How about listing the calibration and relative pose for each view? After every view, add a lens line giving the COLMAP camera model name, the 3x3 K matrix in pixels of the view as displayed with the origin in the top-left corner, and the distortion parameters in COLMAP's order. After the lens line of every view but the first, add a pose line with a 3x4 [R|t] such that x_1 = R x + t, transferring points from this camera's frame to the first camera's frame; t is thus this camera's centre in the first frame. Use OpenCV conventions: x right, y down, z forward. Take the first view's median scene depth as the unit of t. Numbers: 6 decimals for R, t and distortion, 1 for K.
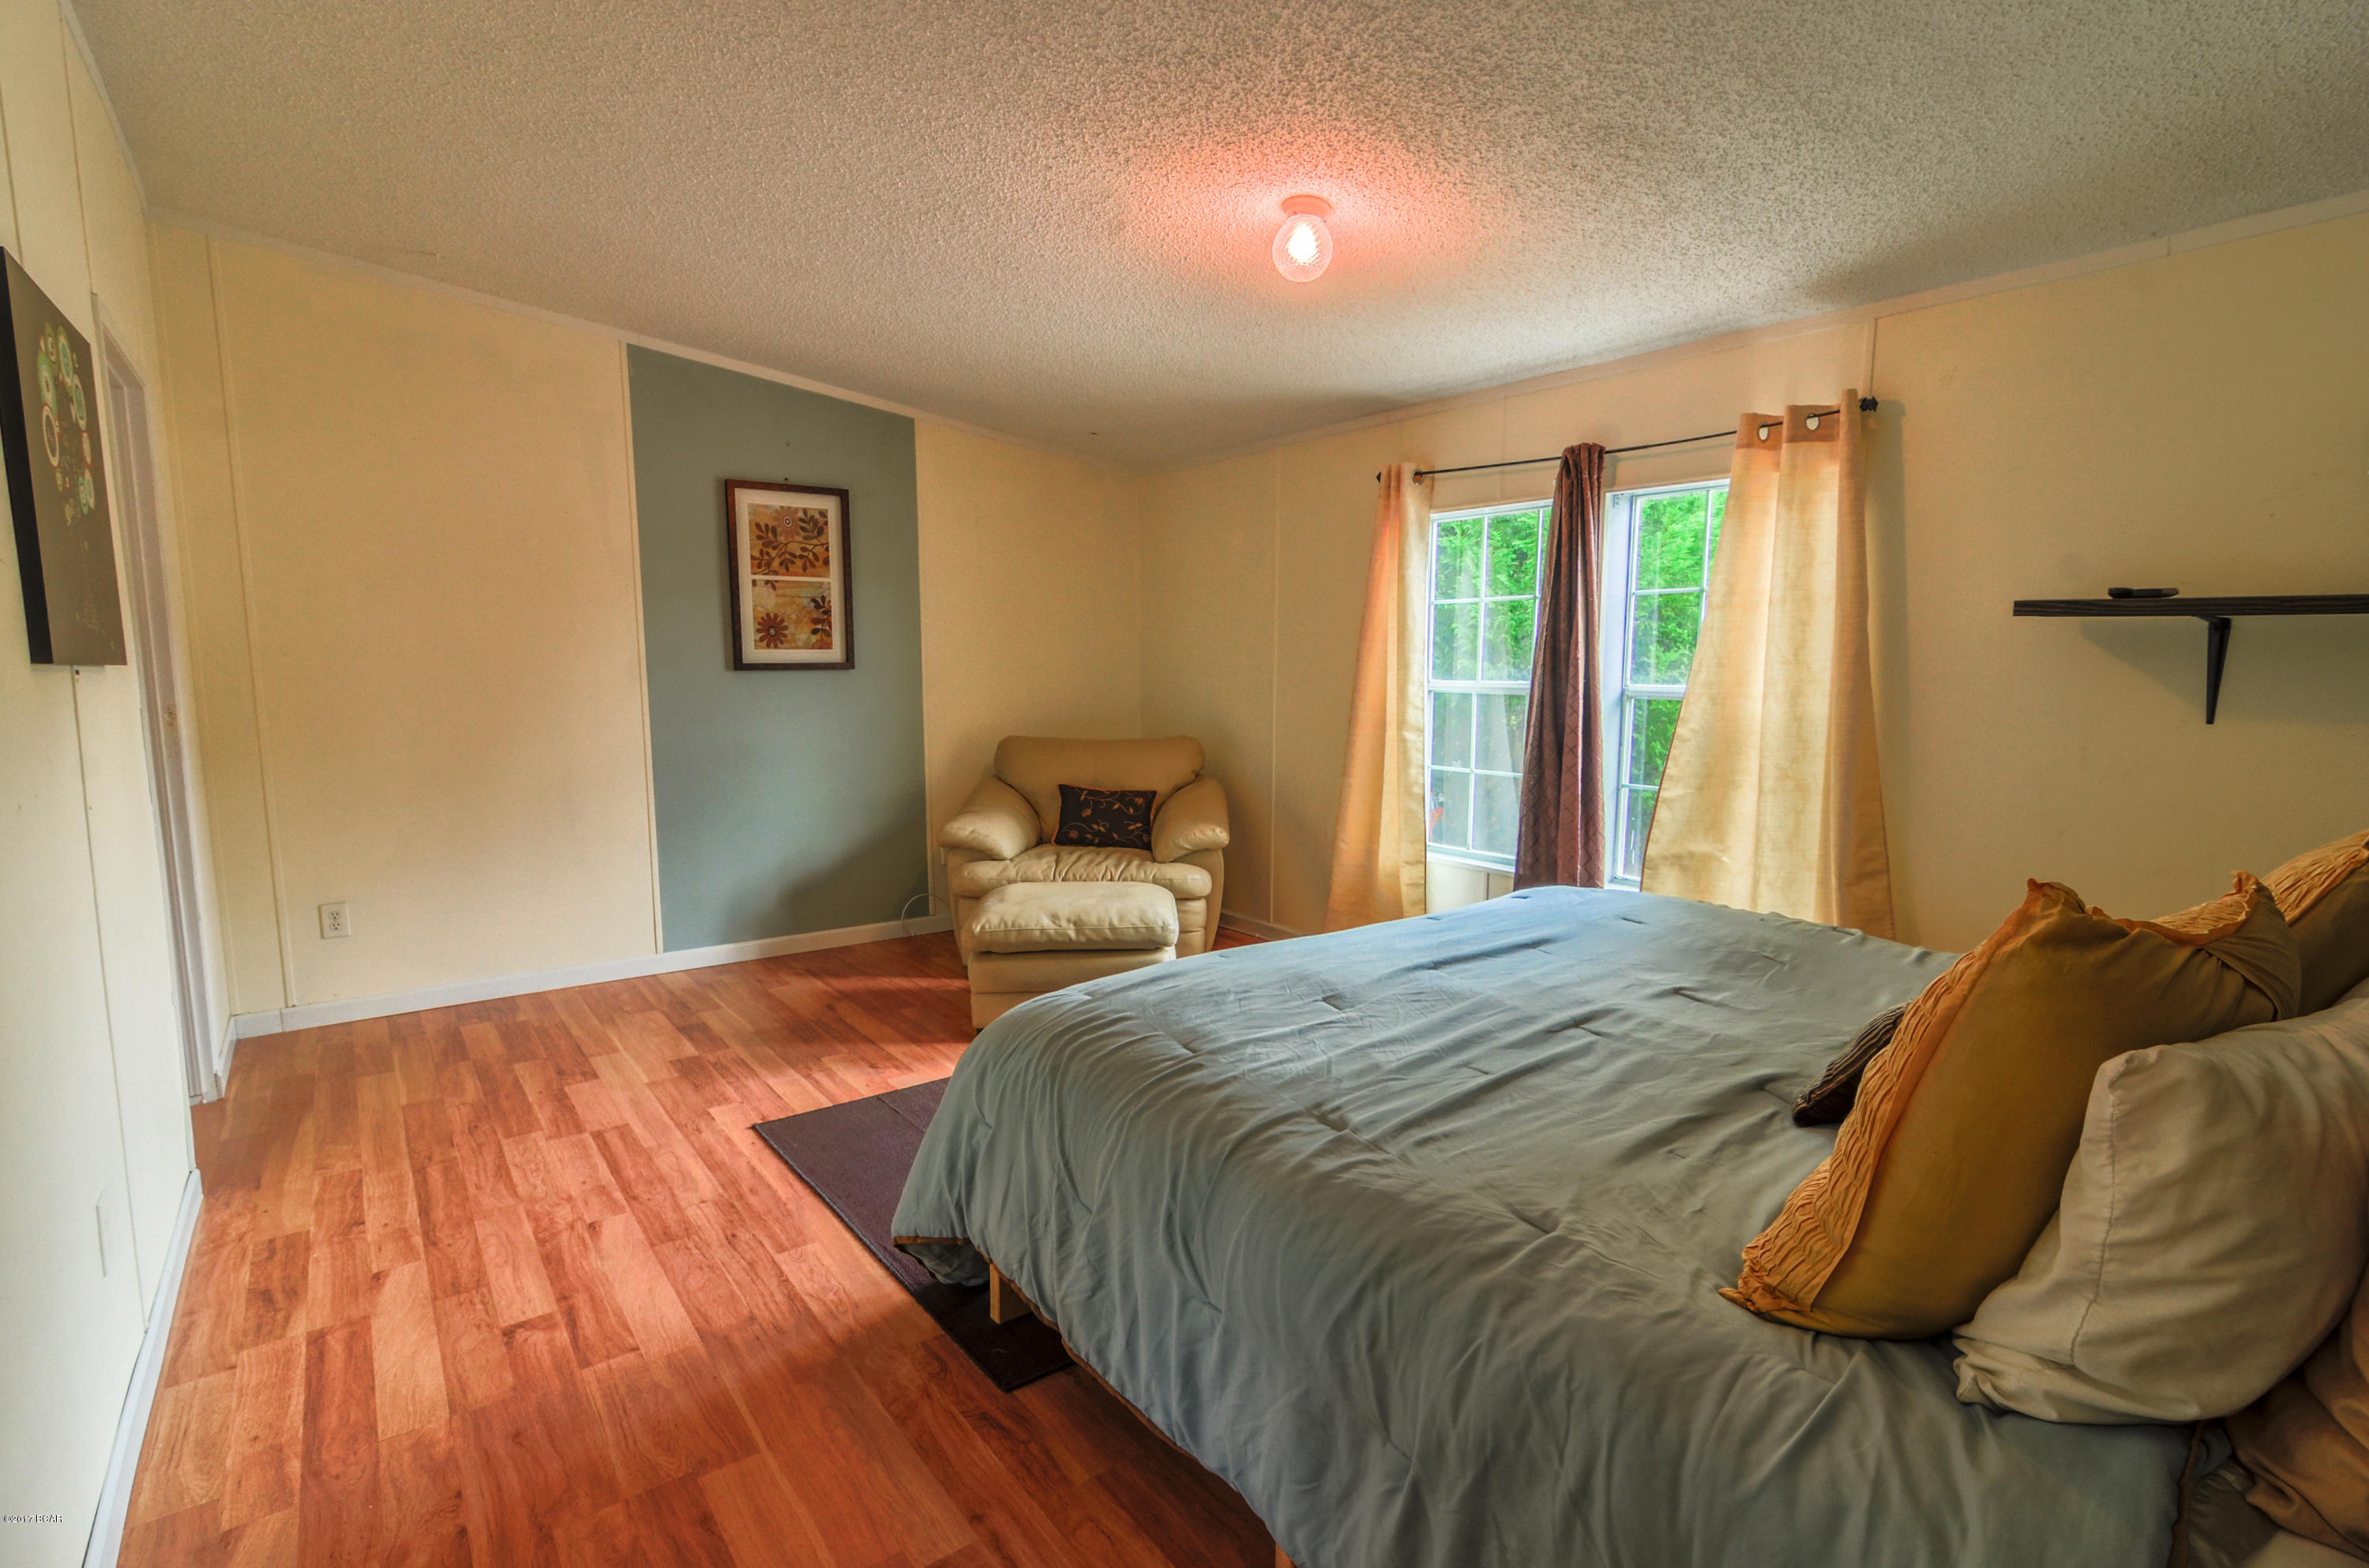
lens RADIAL K [[1130.8, 0, 1176.1], [0, 1130.8, 796.9], [0, 0, 1]] dist [-0.009261, 0.006652]
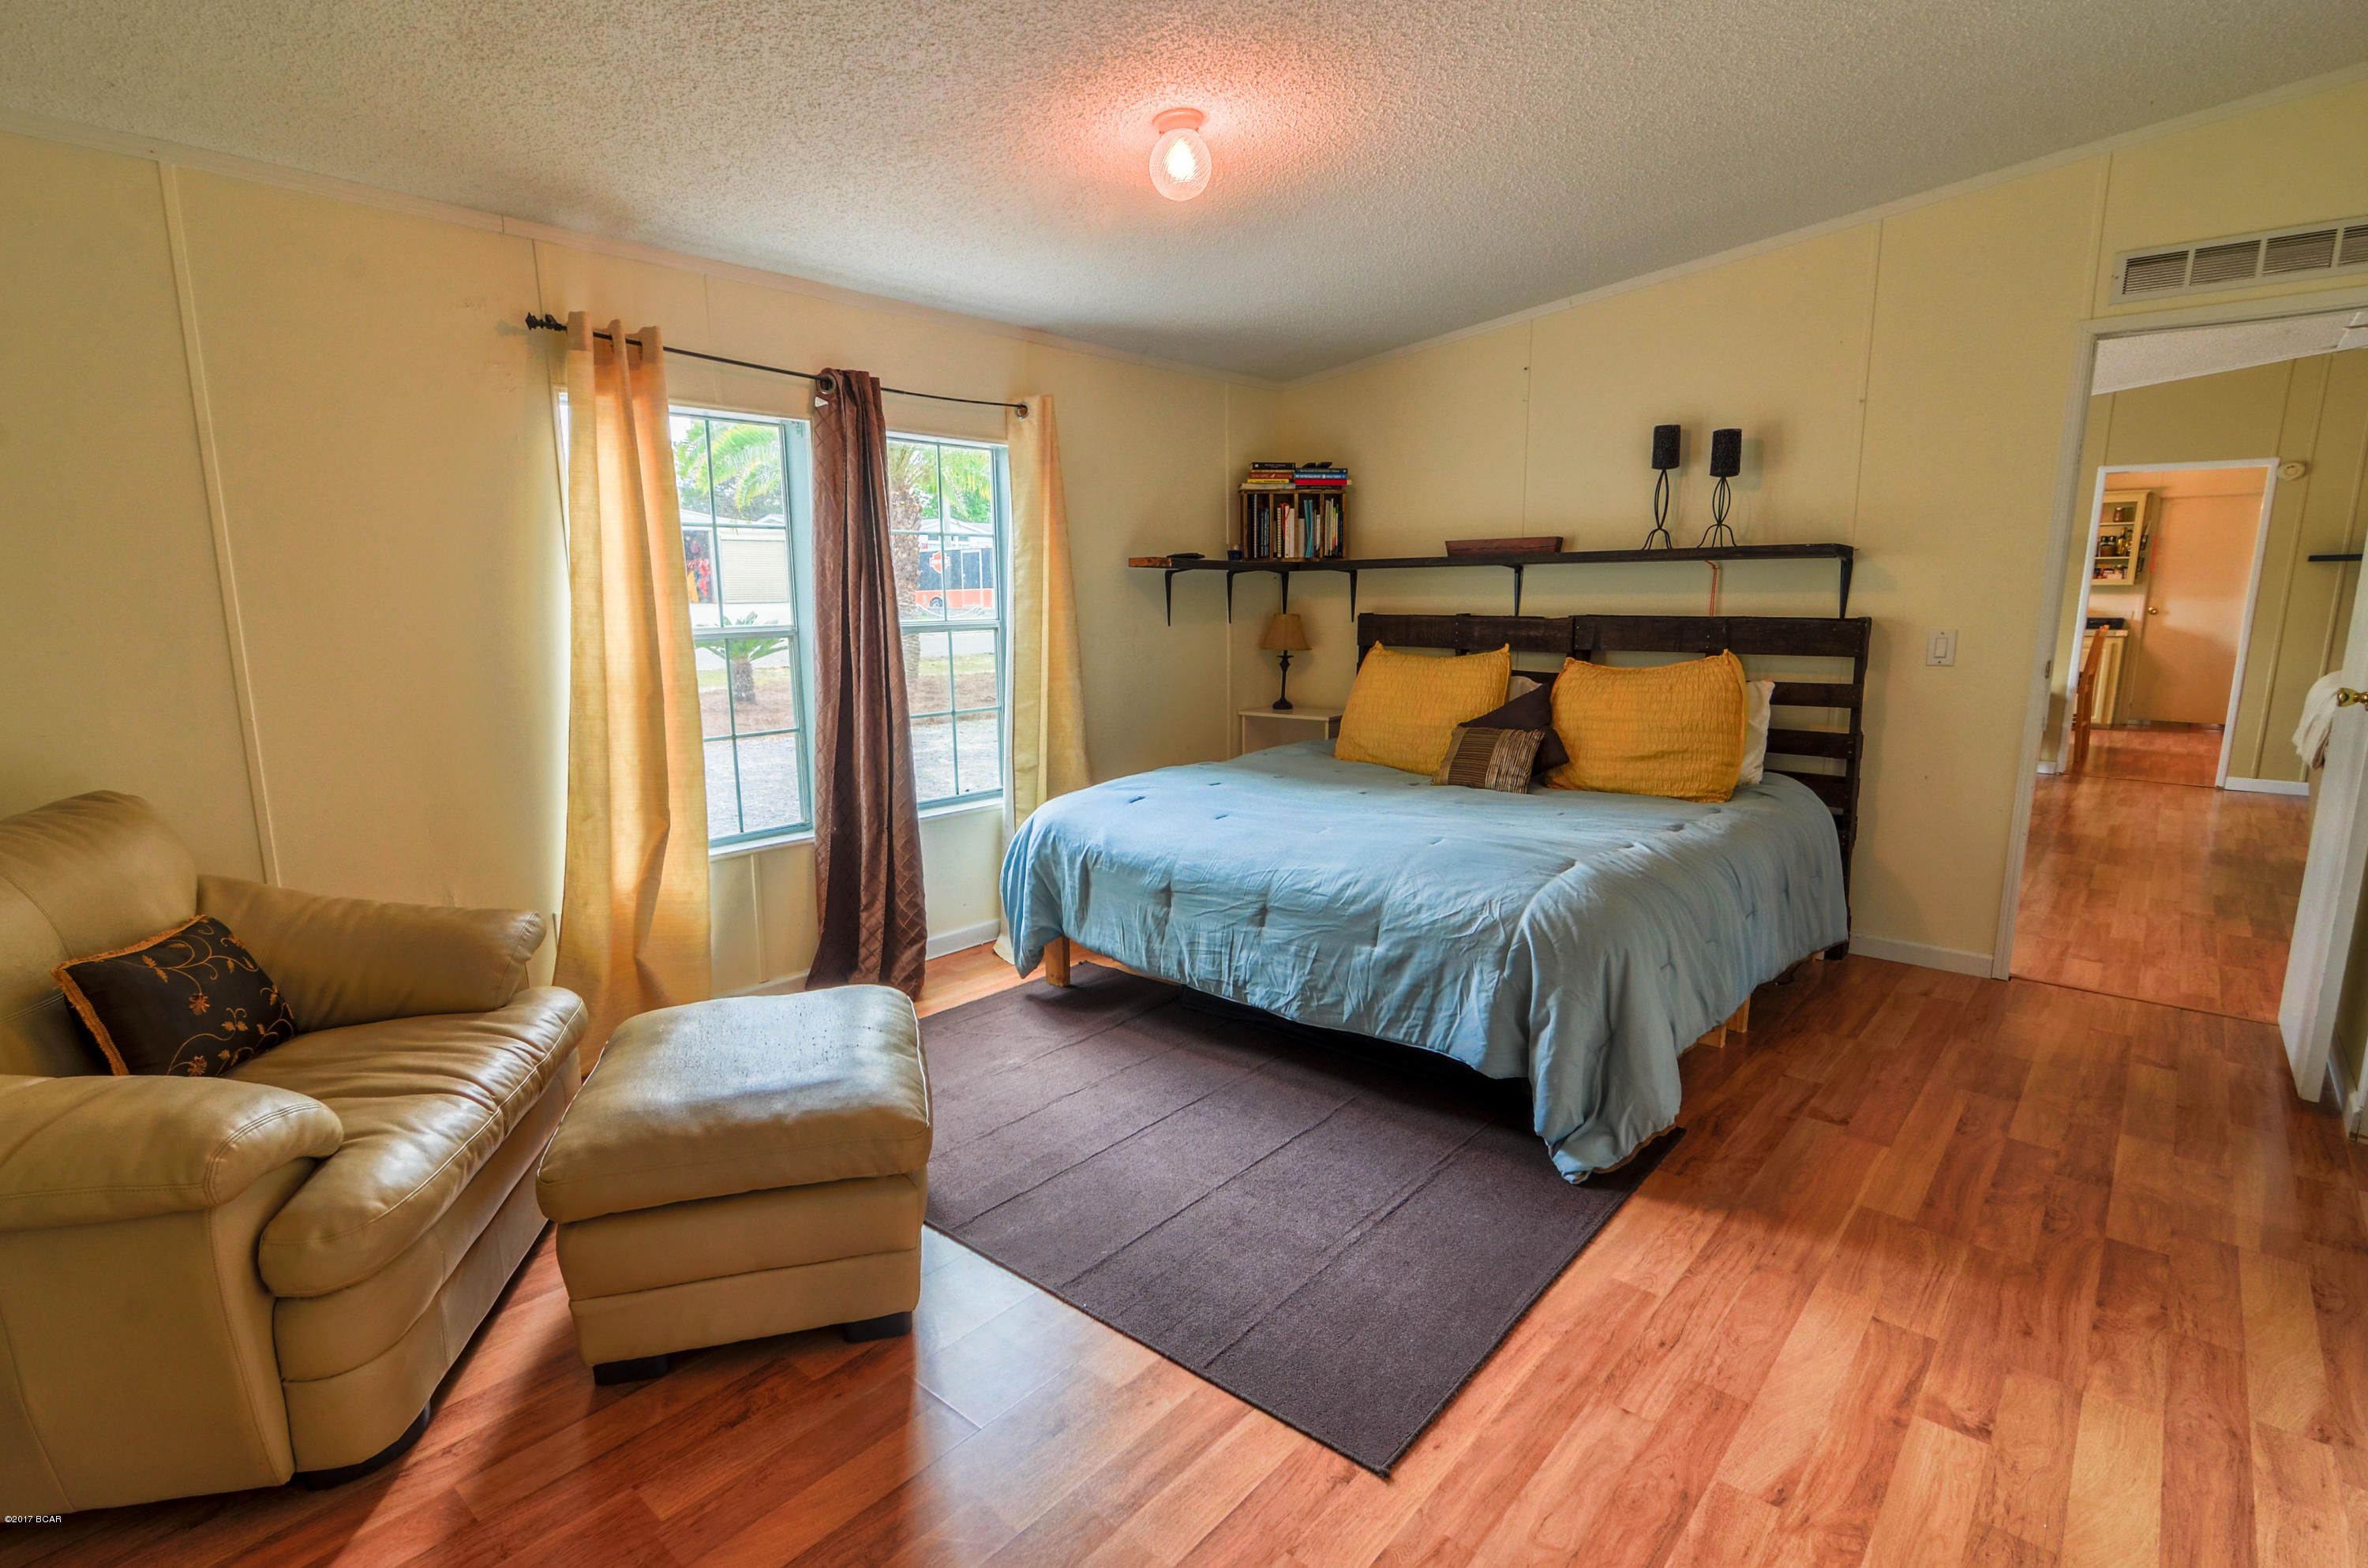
lens RADIAL K [[1130.3, 0, 1175.6], [0, 1130.3, 796.9], [0, 0, 1]] dist [-0.009261, 0.006652]
pose [[-0.202772, -0.182527, 0.962064, -1.115844], [0.126003, 0.969443, 0.210484, -0.208348], [-0.971085, 0.163903, -0.173577, 1.551796]]
